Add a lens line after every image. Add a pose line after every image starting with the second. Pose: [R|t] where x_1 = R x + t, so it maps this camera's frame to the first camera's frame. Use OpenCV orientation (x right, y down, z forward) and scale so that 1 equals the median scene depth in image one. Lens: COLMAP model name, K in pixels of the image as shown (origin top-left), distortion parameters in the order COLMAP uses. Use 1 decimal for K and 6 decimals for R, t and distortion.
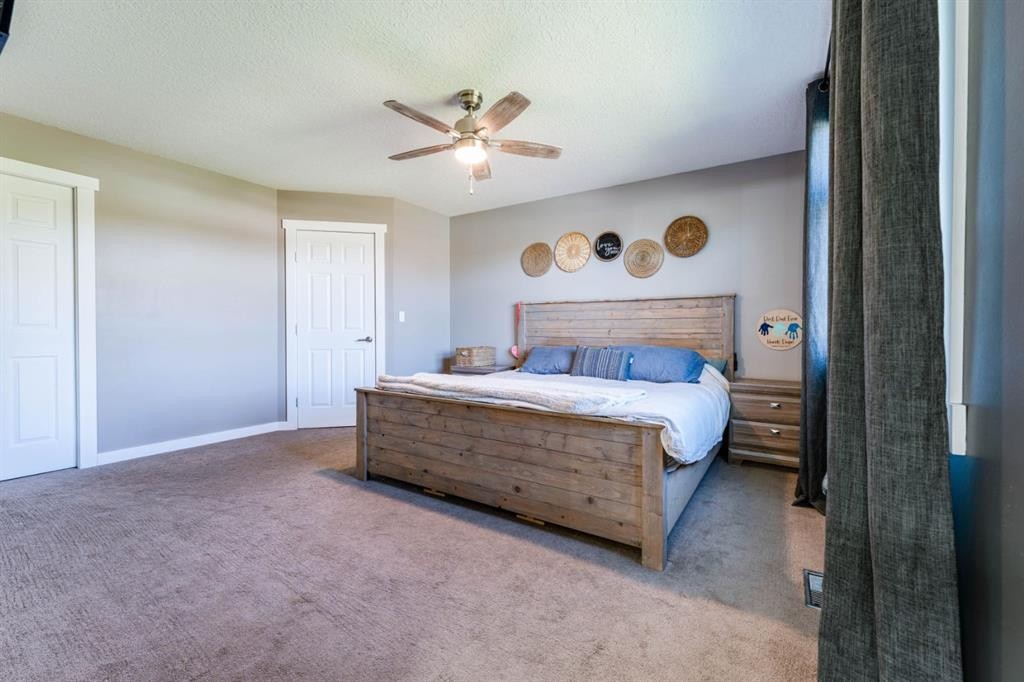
lens RADIAL K [[416.0, 0, 509.9], [0, 416.0, 337.0], [0, 0, 1]] dist [-0.000714, 0.000742]
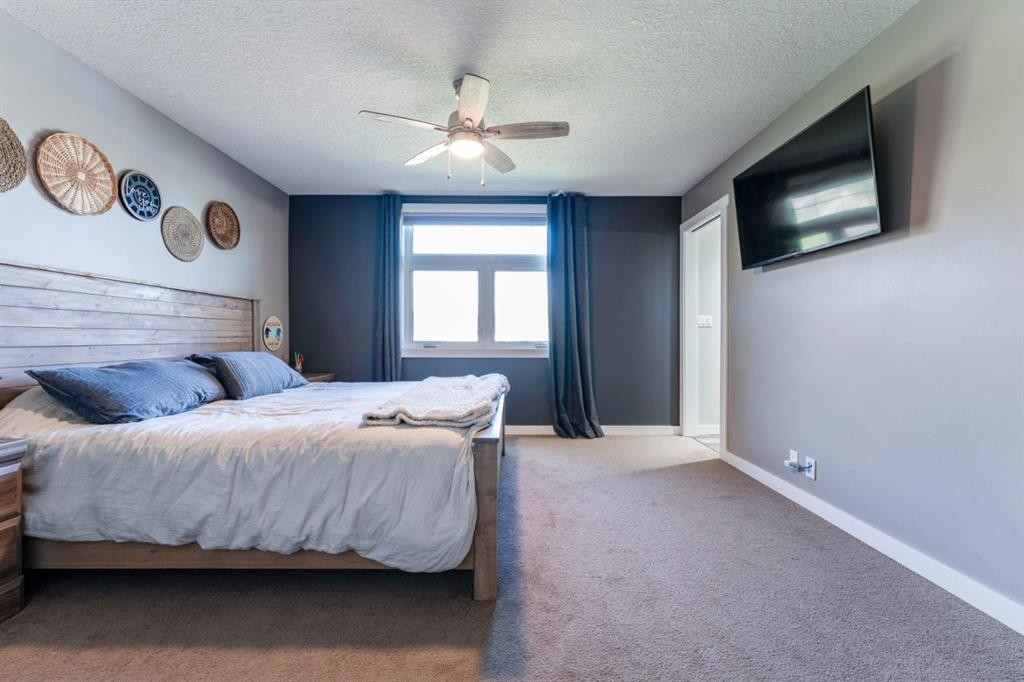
lens RADIAL K [[416.0, 0, 509.9], [0, 416.0, 337.0], [0, 0, 1]] dist [-0.000714, 0.000742]
pose [[-0.529458, -0.005354, 0.848319, -0.589292], [0.007906, 0.999906, 0.011245, -0.012560], [-0.848299, 0.012661, -0.529365, 0.882314]]
